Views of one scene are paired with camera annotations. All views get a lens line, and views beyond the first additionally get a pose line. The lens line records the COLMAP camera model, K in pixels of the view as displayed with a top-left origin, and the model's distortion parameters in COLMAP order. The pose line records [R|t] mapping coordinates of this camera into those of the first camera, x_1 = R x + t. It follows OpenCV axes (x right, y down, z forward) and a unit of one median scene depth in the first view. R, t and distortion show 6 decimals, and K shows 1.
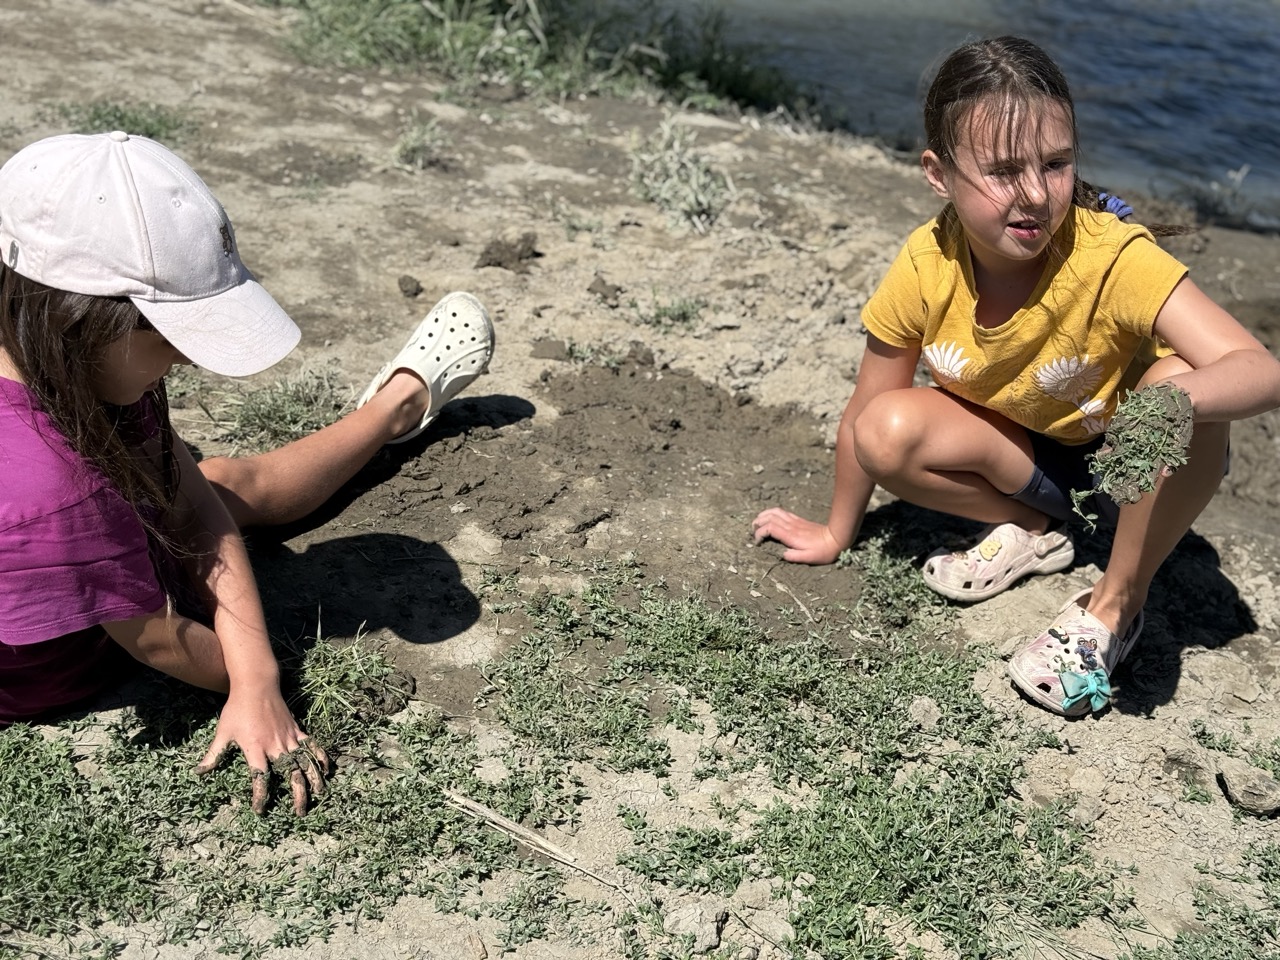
lens RADIAL K [[1793.5, 0, 635.1], [0, 1793.5, 481.2], [0, 0, 1]] dist [0.104340, 0.000000]
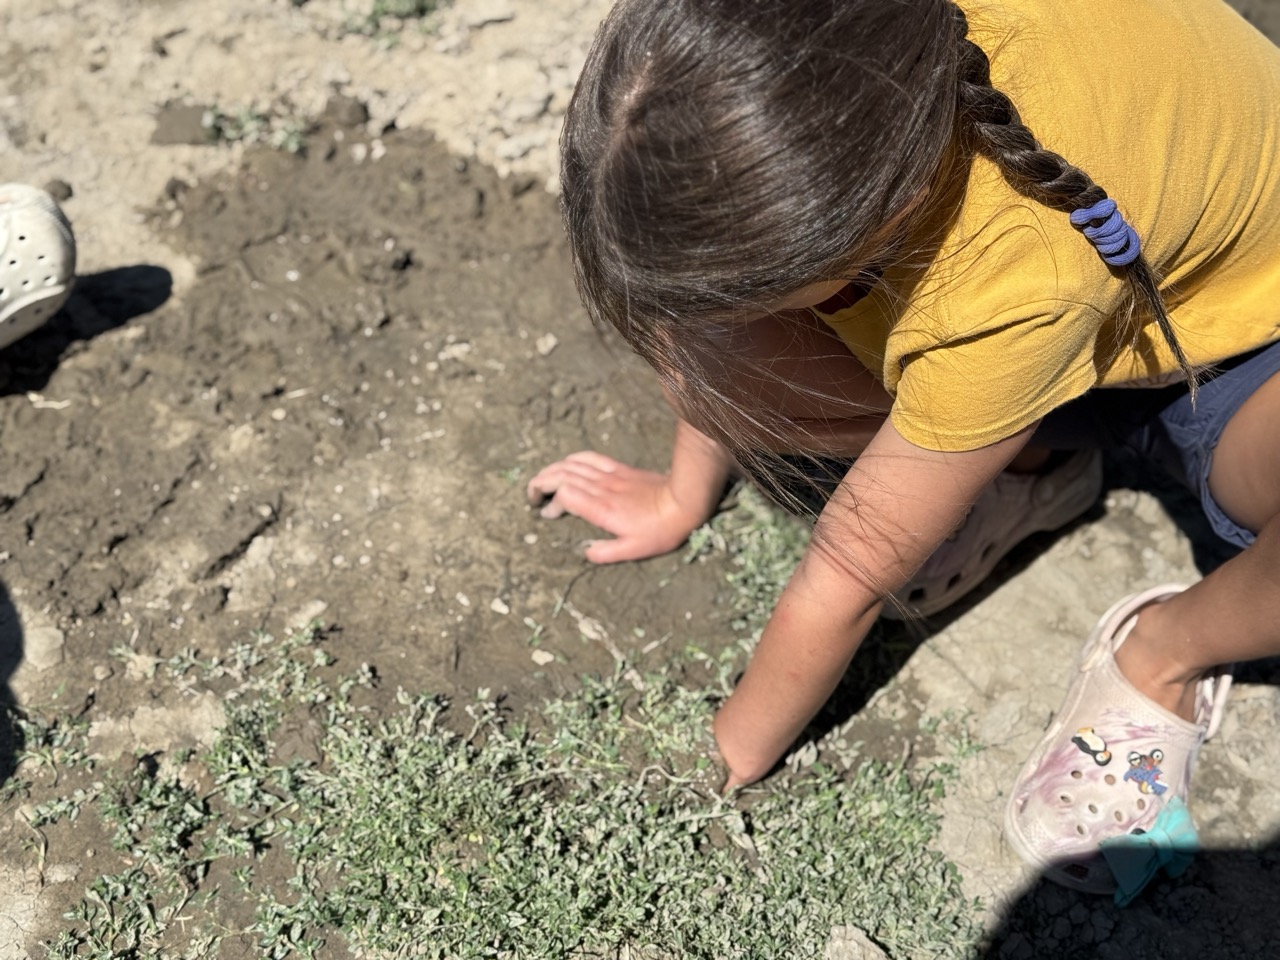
lens RADIAL K [[1793.5, 0, 649.5], [0, 1793.5, 480.1], [0, 0, 1]] dist [0.104340, 0.000000]
pose [[0.991737, -0.128206, -0.004601, 0.096973], [0.123004, 0.940087, 0.317973, -0.143281], [-0.036441, -0.315911, 0.948089, 0.430812]]
